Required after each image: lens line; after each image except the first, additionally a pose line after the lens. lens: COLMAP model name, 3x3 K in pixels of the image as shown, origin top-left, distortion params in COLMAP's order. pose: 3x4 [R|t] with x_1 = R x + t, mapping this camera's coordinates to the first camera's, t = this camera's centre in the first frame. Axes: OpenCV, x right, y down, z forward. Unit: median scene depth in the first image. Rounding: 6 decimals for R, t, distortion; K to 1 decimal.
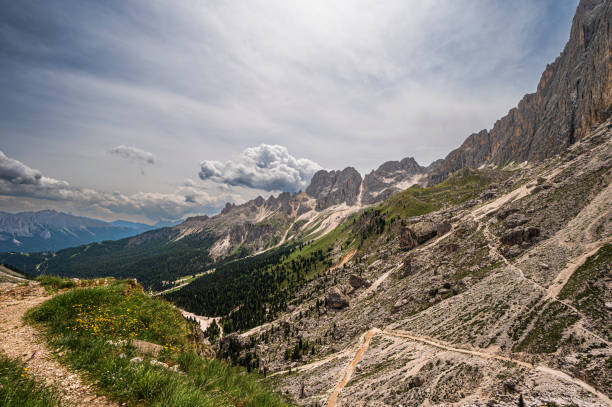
lens RADIAL K [[274.9, 0, 310.3], [0, 274.9, 204.7], [0, 0, 1]] dist [0.014448, -0.000053]
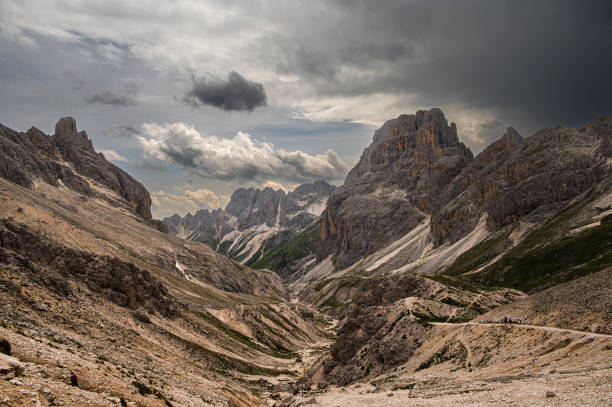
lens RADIAL K [[424.6, 0, 302.8], [0, 424.6, 203.3], [0, 0, 1]] dist [-0.003322, 0.003298]
pose [[0.973521, -0.035472, 0.225827, -0.116767], [0.025151, 0.998510, 0.048420, -0.175537], [-0.227208, -0.041458, 0.972963, -0.741686]]
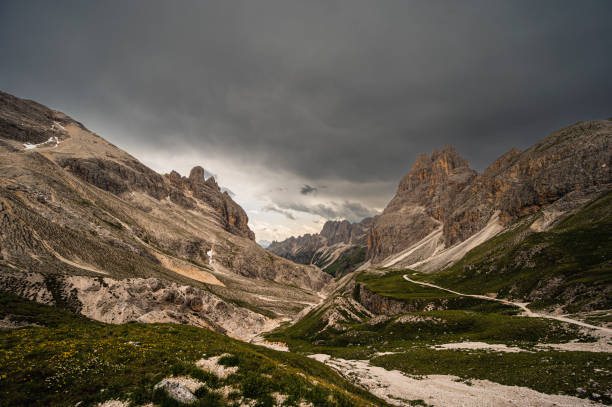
lens RADIAL K [[240.9, 0, 308.6], [0, 240.9, 205.6], [0, 0, 1]] dist [0.000254, 0.000025]
pose [[0.998785, -0.033788, -0.035872, -0.036577], [0.031031, 0.996715, -0.074807, -0.139602], [0.038282, 0.073603, 0.996553, -0.635621]]
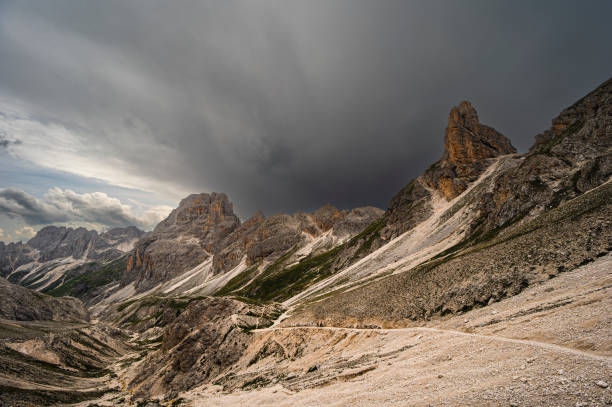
lens RADIAL K [[242.0, 0, 309.0], [0, 242.0, 200.5], [0, 0, 1]] dist [-0.003120, 0.000869]
pose [[0.616863, 0.159895, 0.770658, -0.124341], [-0.061768, 0.985962, -0.155125, -0.177060], [-0.784643, 0.048088, 0.618079, -0.736393]]
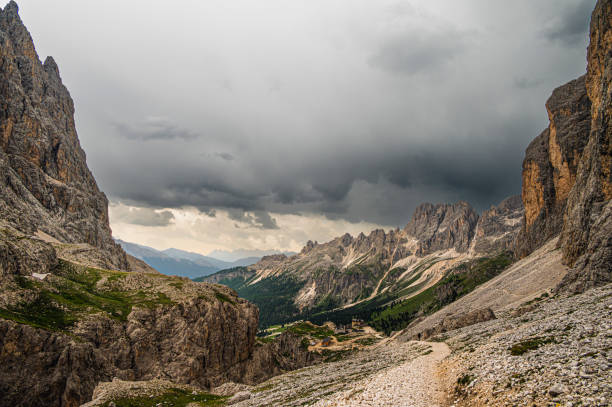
lens RADIAL K [[404.7, 0, 307.9], [0, 404.7, 203.9], [0, 0, 1]] dist [-0.003326, 0.003307]
pose [[0.964057, 0.000501, -0.265695, 0.030164], [-0.016911, 0.998086, -0.059481, -0.060720], [0.265157, 0.061837, 0.962220, -0.259545]]
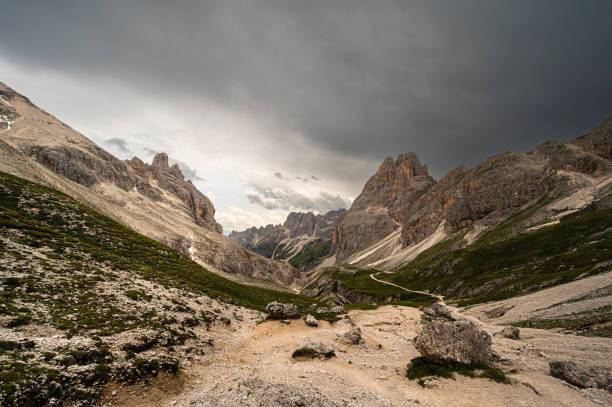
lens RADIAL K [[253.6, 0, 308.9], [0, 253.6, 204.9], [0, 0, 1]] dist [-0.001487, -0.000025]
pose [[0.993292, 0.012847, 0.114913, -0.053169], [-0.009315, 0.999469, -0.031219, -0.151846], [-0.115254, 0.029939, 0.992885, -0.669996]]
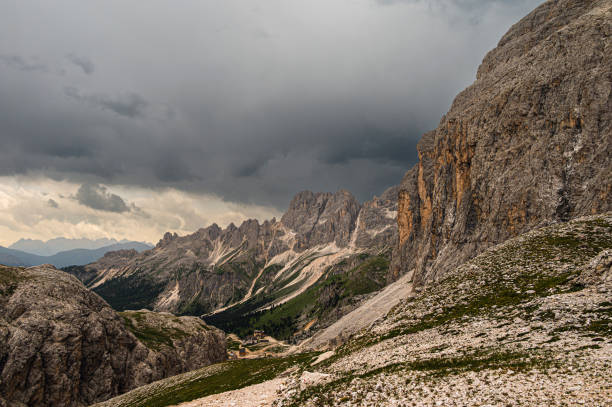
lens RADIAL K [[507.2, 0, 300.6], [0, 507.2, 198.7], [0, 0, 1]] dist [-0.011720, 0.001724]
pose [[0.999585, 0.024688, 0.014830, 0.013841], [-0.024286, 0.999347, -0.026760, -0.087798], [-0.015481, 0.026388, 0.999532, -0.360974]]
